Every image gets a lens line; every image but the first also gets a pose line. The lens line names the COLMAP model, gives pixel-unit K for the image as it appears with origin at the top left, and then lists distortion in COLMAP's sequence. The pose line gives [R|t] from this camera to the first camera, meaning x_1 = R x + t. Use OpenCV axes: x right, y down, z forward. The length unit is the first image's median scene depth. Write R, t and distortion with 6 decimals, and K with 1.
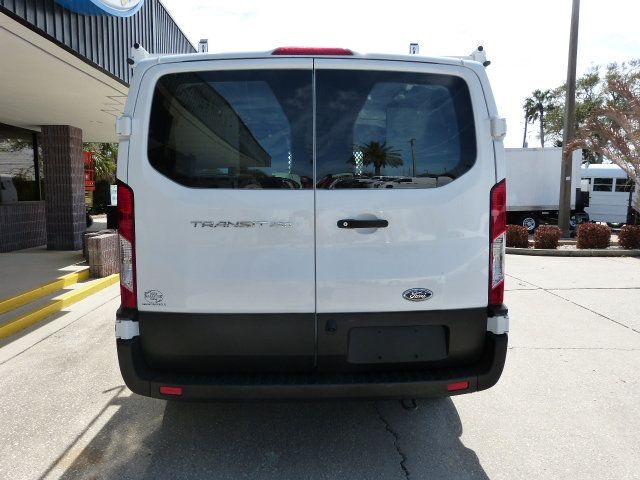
lens RADIAL K [[477.3, 0, 321.1], [0, 477.3, 241.5], [0, 0, 1]] dist [-0.039694, 0.028897]
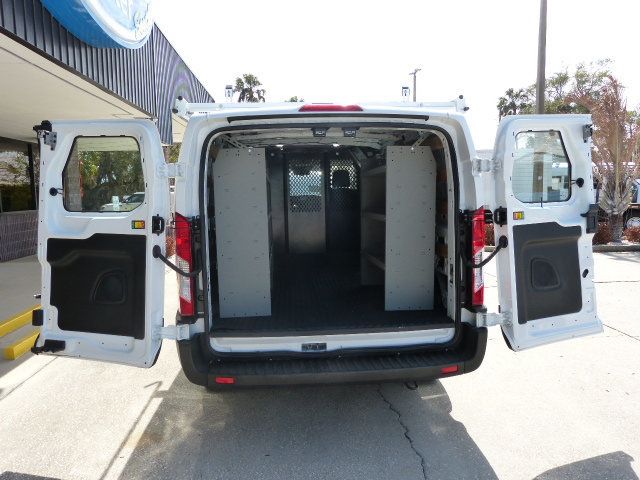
lens RADIAL K [[477.3, 0, 317.9], [0, 477.3, 239.2], [0, 0, 1]] dist [-0.039694, 0.028897]
pose [[0.999078, -0.020704, 0.037617, -0.047910], [0.020672, 0.999786, 0.001250, -0.024726], [-0.037634, -0.000471, 0.999291, -0.117965]]
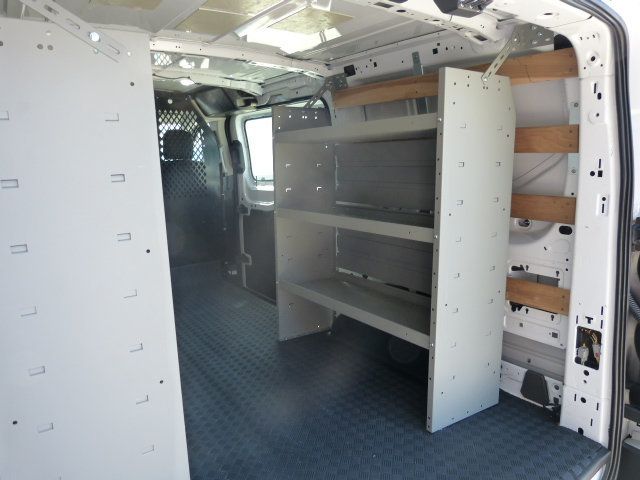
lens RADIAL K [[477.3, 0, 316.1], [0, 477.3, 238.3], [0, 0, 1]] dist [-0.039694, 0.028897]
pose [[0.853462, -0.101195, 0.511236, -0.142523], [0.064465, 0.993932, 0.089123, -0.081614], [-0.517153, -0.043107, 0.854807, 0.337778]]
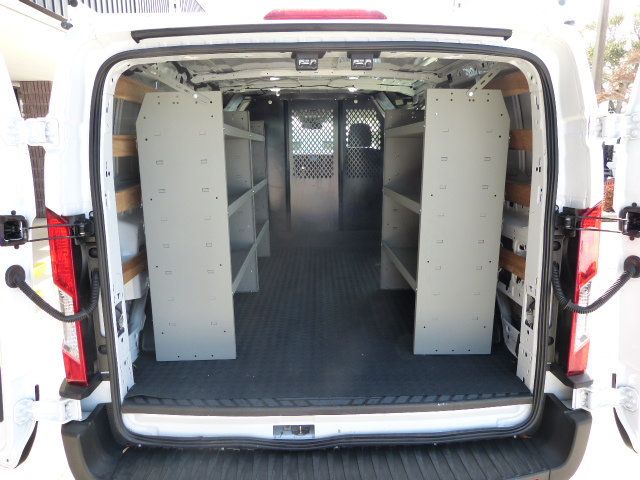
lens RADIAL K [[477.3, 0, 321.7], [0, 477.3, 240.5], [0, 0, 1]] dist [-0.039694, 0.028897]
pose [[0.999931, -0.004669, -0.010823, -0.007633], [0.005813, 0.994113, 0.108191, -0.070649], [0.010254, -0.108247, 0.994071, 0.139286]]
